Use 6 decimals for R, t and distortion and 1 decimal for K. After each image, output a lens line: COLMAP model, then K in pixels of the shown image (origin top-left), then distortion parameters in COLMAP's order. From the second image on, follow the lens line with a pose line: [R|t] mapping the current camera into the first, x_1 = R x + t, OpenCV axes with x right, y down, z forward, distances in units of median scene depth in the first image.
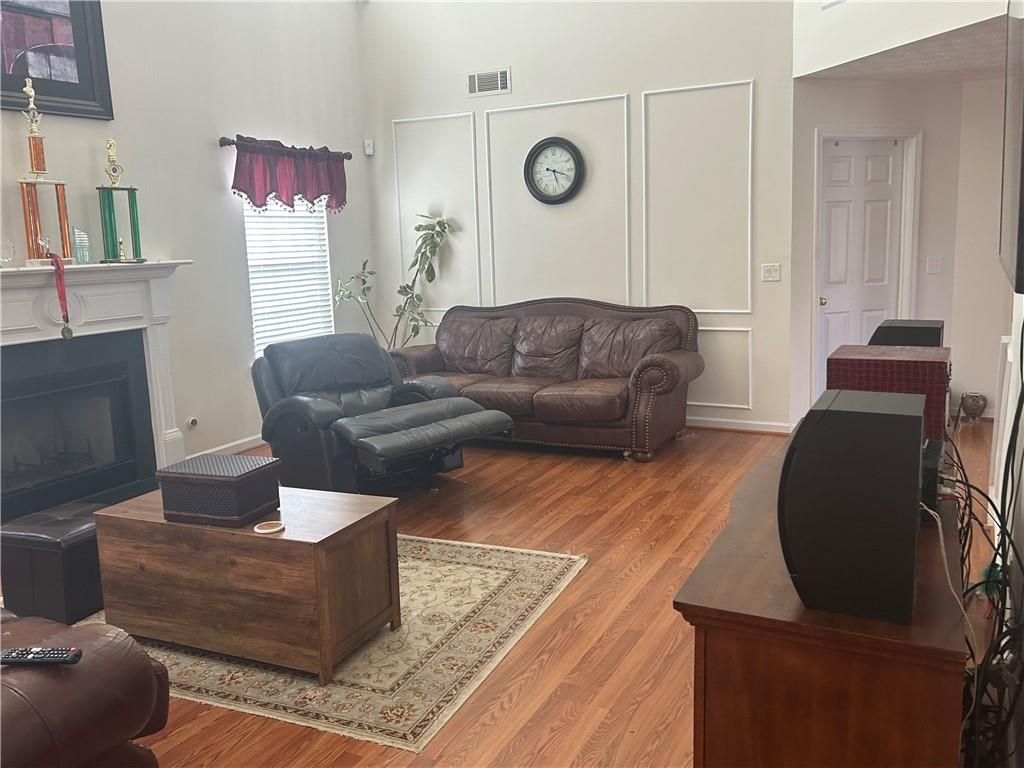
lens RADIAL K [[863.3, 0, 505.1], [0, 863.3, 371.1], [0, 0, 1]] dist [0.093069, -0.113989]
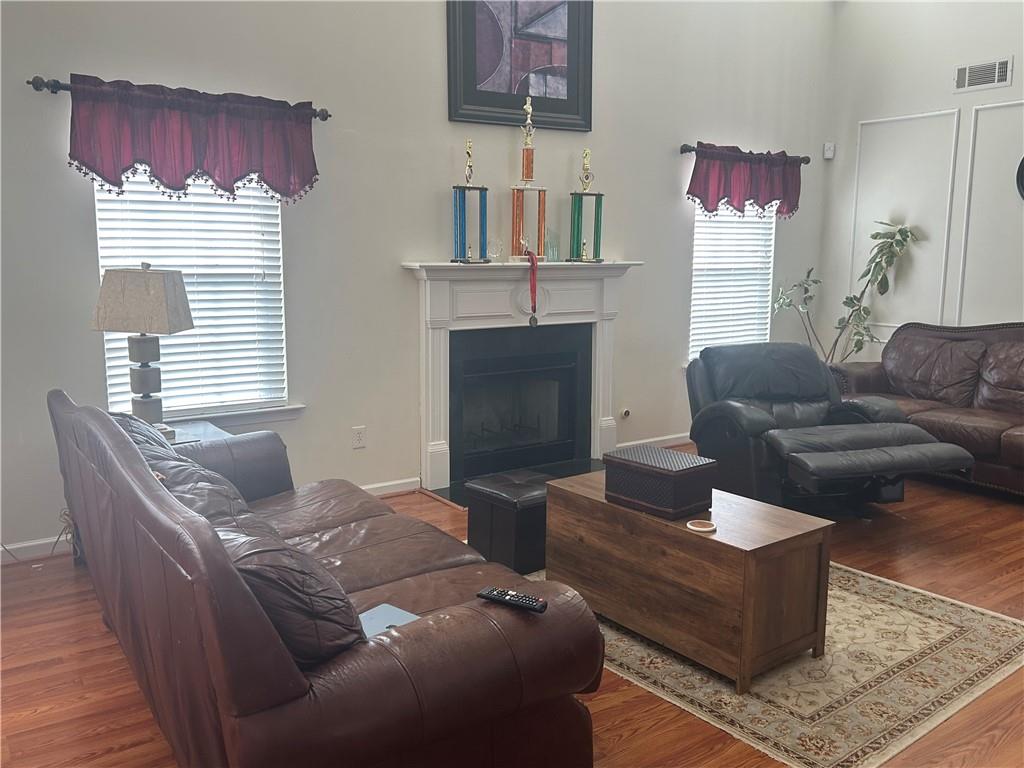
lens RADIAL K [[863.3, 0, 505.1], [0, 863.3, 371.1], [0, 0, 1]] dist [0.093069, -0.113989]
pose [[0.885521, 0.103960, -0.452818, -0.018416], [-0.106003, 0.994145, 0.020944, 0.000928], [0.452345, 0.029454, 0.891357, -0.012312]]
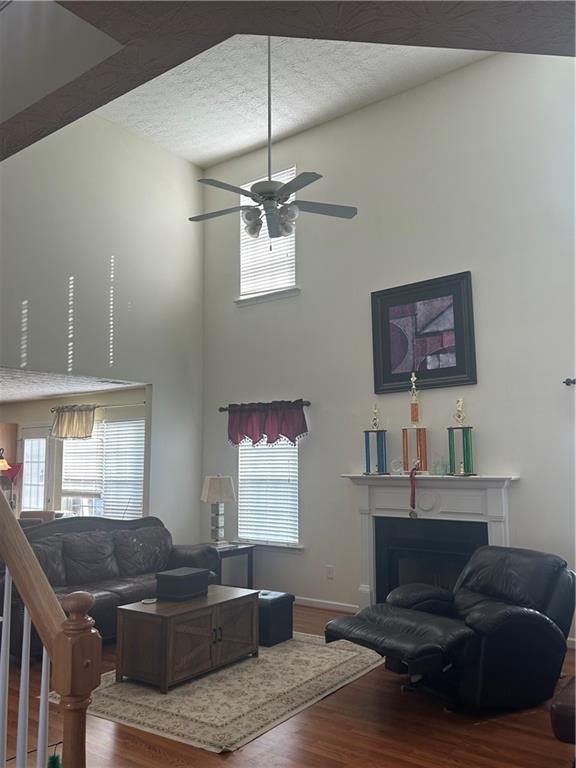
lens RADIAL K [[638.3, 0, 291.0], [0, 638.3, 386.9], [0, 0, 1]] dist [0.031524, -0.005271]
pose [[-0.174198, -0.086749, -0.980882, 0.773499], [-0.140262, 0.988141, -0.062481, -0.177322], [0.974670, 0.126697, -0.184299, 0.962490]]
